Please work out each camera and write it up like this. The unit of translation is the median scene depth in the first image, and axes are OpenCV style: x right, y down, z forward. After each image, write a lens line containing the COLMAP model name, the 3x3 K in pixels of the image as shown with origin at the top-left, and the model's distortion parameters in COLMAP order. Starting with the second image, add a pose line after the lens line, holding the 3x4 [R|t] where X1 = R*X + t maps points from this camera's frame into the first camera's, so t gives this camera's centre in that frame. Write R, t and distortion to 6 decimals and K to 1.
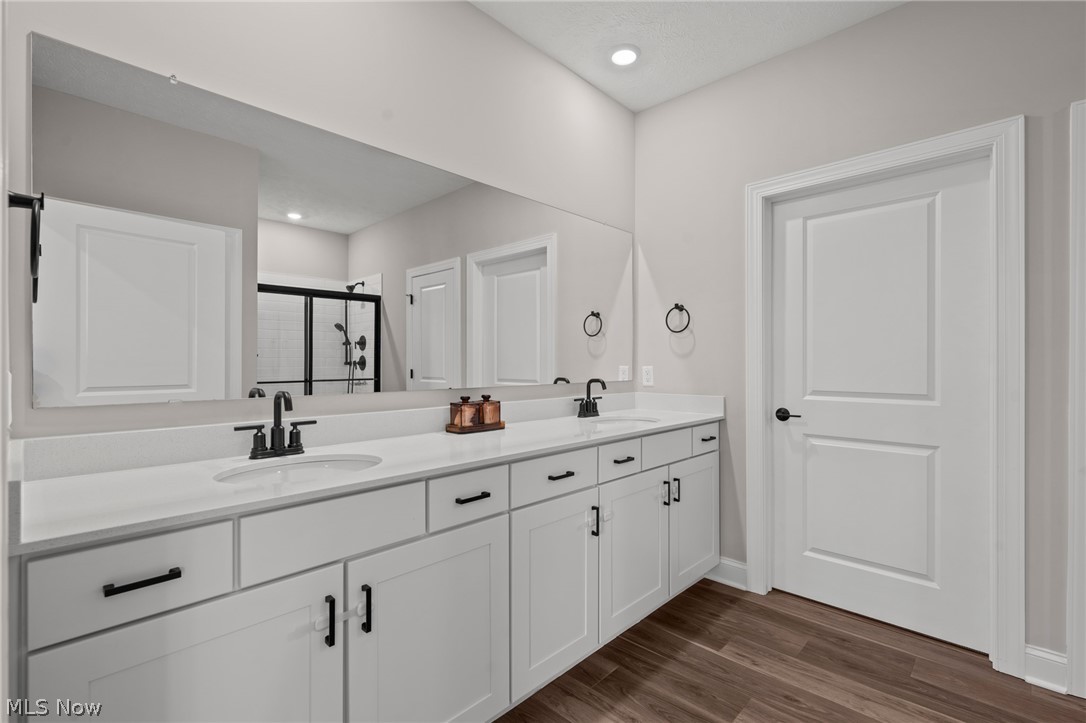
lens RADIAL K [[504.2, 0, 547.0], [0, 504.2, 359.6], [0, 0, 1]] dist [-0.002518, 0.000840]
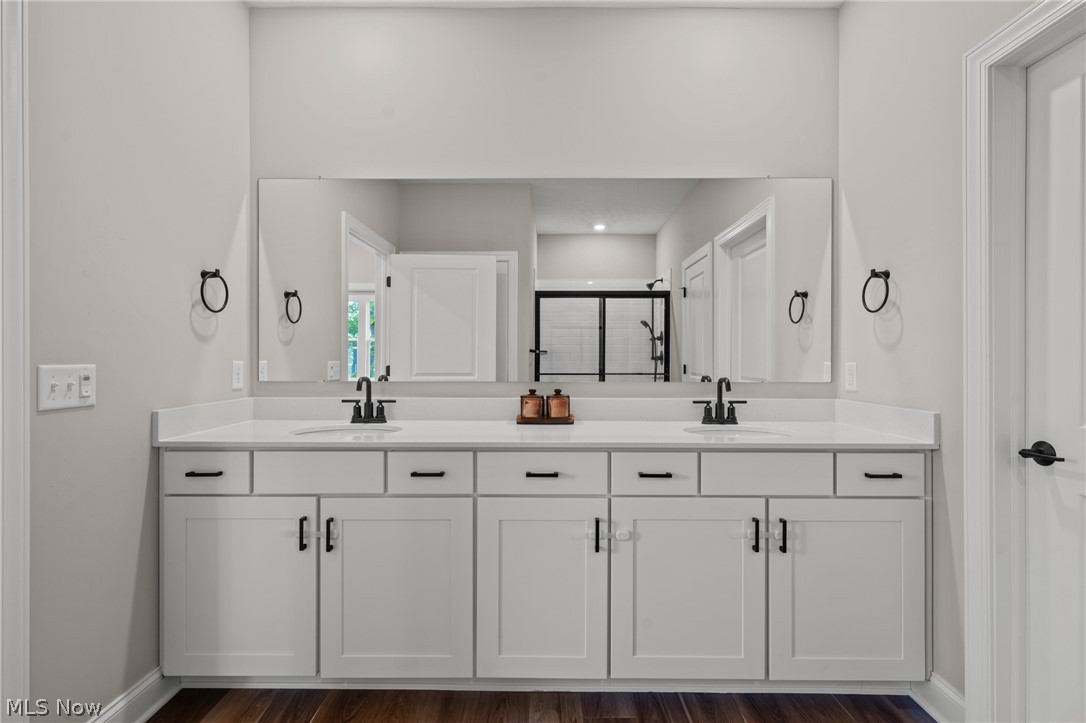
lens RADIAL K [[524.6, 0, 543.8], [0, 524.6, 355.2], [0, 0, 1]] dist [-0.001446, 0.001277]
pose [[0.669805, -0.002493, -0.742533, 0.521891], [0.002133, 0.999997, -0.001433, 0.002989], [0.742534, -0.000624, 0.669808, 0.225090]]
